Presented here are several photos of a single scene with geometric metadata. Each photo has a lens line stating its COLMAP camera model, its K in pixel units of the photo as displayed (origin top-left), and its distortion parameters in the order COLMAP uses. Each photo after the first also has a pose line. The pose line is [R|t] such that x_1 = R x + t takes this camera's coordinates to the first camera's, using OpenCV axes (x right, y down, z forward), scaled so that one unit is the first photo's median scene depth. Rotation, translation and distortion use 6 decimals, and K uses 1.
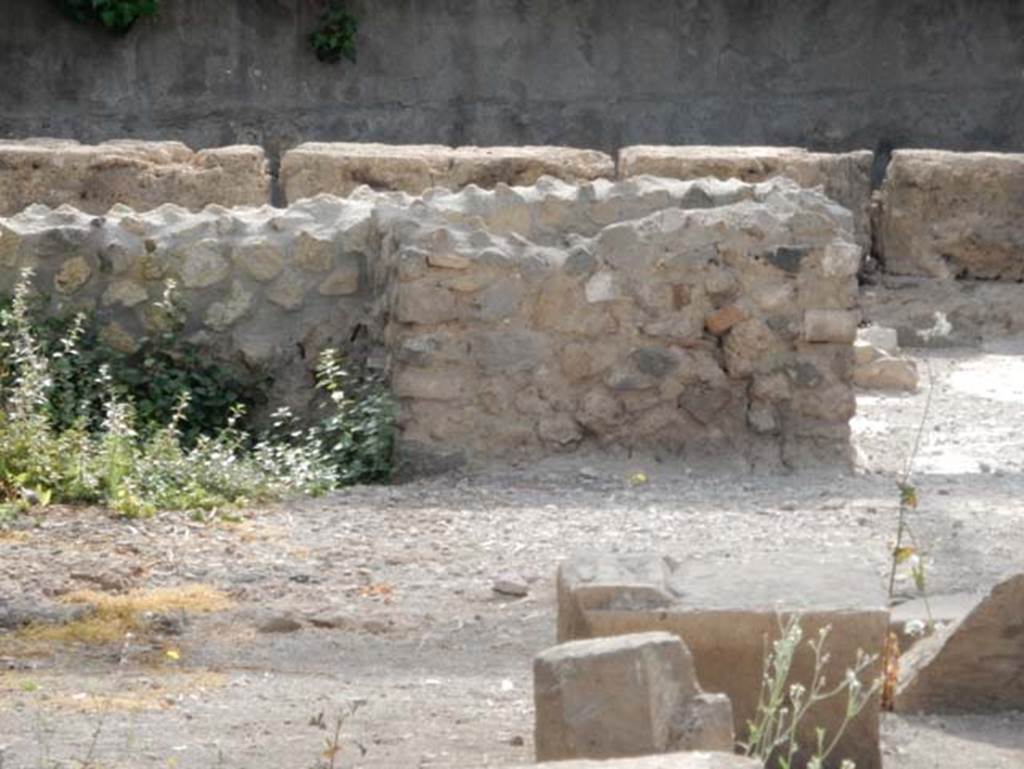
lens RADIAL K [[6856.2, 0, 505.2], [0, 6856.2, 385.1], [0, 0, 1]] dist [1.896642, 0.000000]
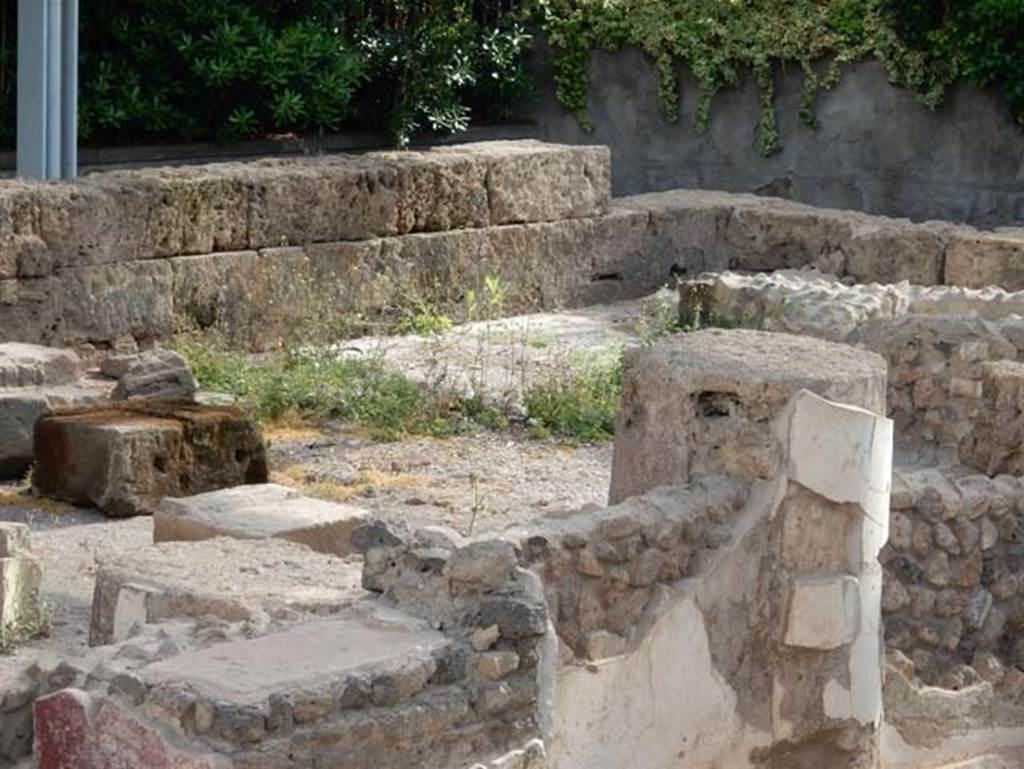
lens RADIAL K [[3461.5, 0, 406.3], [0, 3461.5, 338.4], [0, 0, 1]] dist [0.039048, 0.000000]
pose [[0.690482, 0.117900, -0.713677, 0.586610], [-0.092240, 0.992924, 0.074790, -0.075034], [0.717445, 0.014188, 0.696471, 0.271071]]
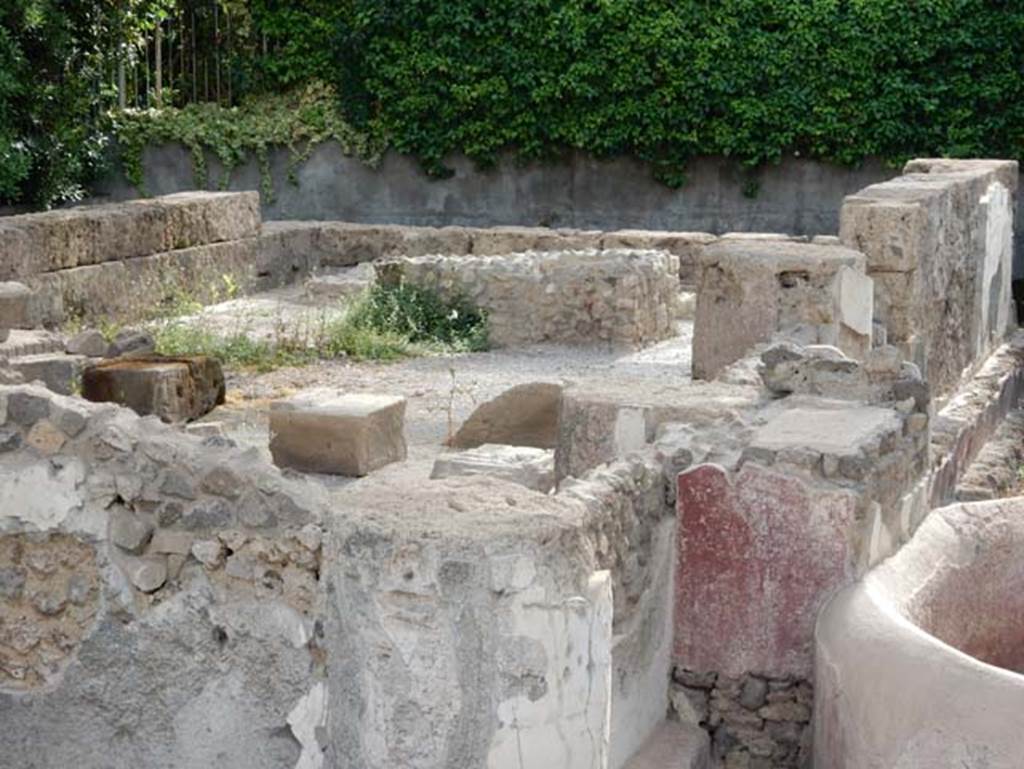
lens RADIAL K [[2079.3, 0, 497.8], [0, 2079.3, 386.9], [0, 0, 1]] dist [-0.008881, 0.000000]
pose [[0.921167, 0.046582, -0.386370, 0.338274], [-0.024417, 0.997772, 0.062079, -0.026672], [0.388401, -0.047751, 0.920252, 0.168687]]
